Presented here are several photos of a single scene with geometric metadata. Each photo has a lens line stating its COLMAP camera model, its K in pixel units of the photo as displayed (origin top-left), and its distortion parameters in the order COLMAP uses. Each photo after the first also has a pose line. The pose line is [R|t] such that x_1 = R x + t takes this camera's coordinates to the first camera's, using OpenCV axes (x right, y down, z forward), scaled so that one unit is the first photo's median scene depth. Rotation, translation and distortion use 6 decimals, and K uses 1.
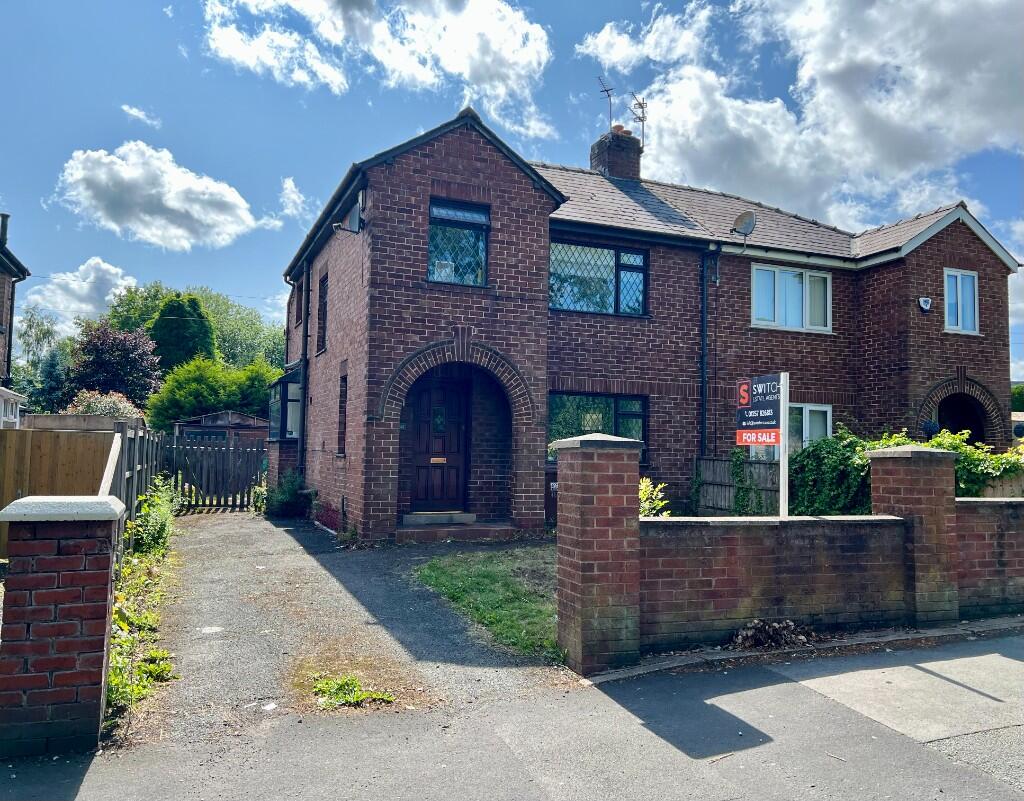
lens RADIAL K [[807.0, 0, 513.1], [0, 807.0, 399.2], [0, 0, 1]] dist [-0.000726, -0.000876]
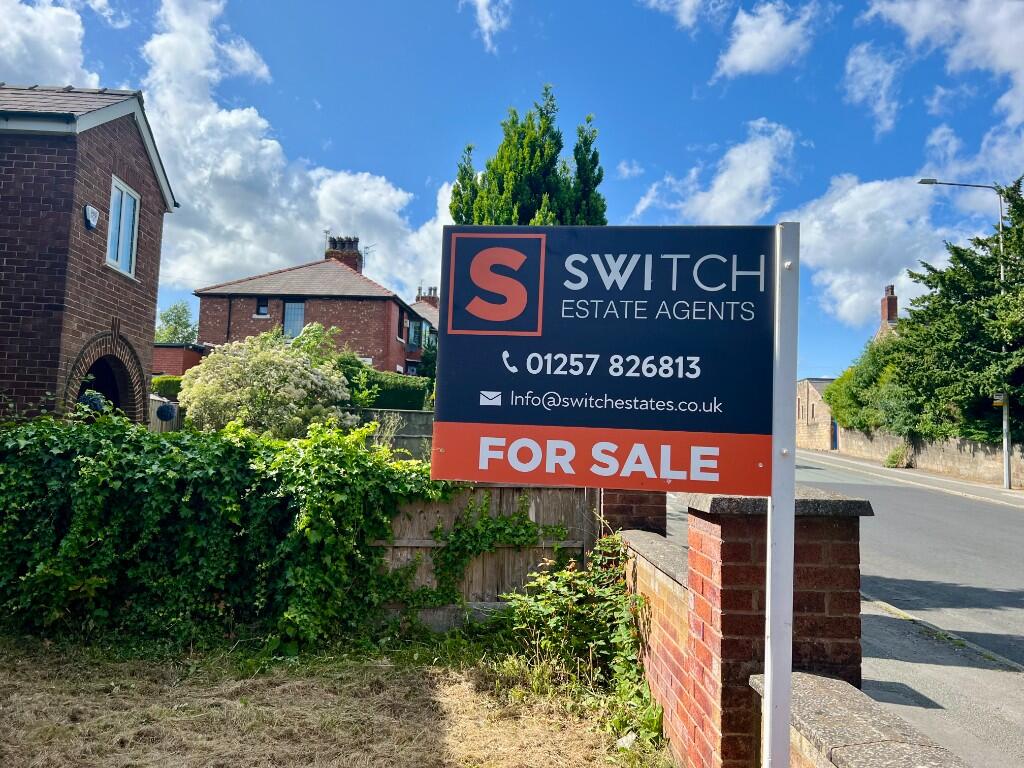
lens RADIAL K [[771.0, 0, 509.3], [0, 771.0, 383.5], [0, 0, 1]] dist [0.012915, 0.003347]
pose [[0.324685, 0.074415, 0.942890, 0.030191], [-0.089731, 0.994827, -0.047616, 0.018318], [-0.941556, -0.069146, 0.329683, 0.458769]]
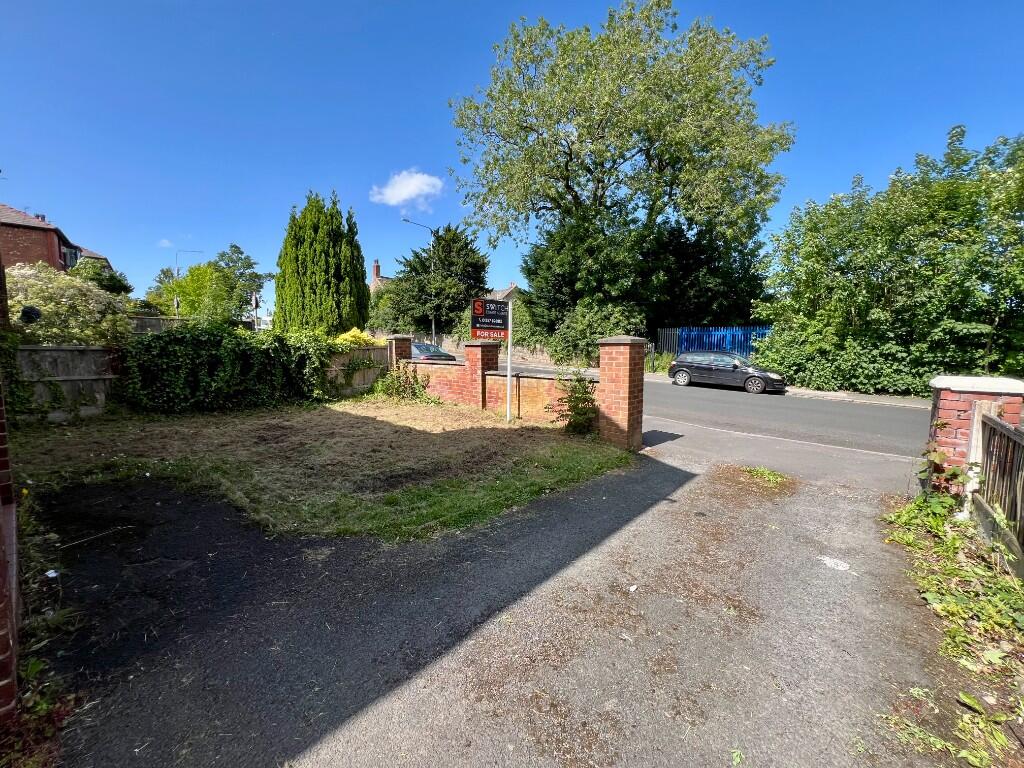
lens RADIAL K [[411.7, 0, 513.9], [0, 411.7, 385.2], [0, 0, 1]] dist [0.001843, 0.000125]
pose [[-0.473418, -0.102618, 0.874840, -0.255349], [-0.070466, 0.994420, 0.078512, 0.040768], [-0.878015, -0.024477, -0.478007, 0.671808]]
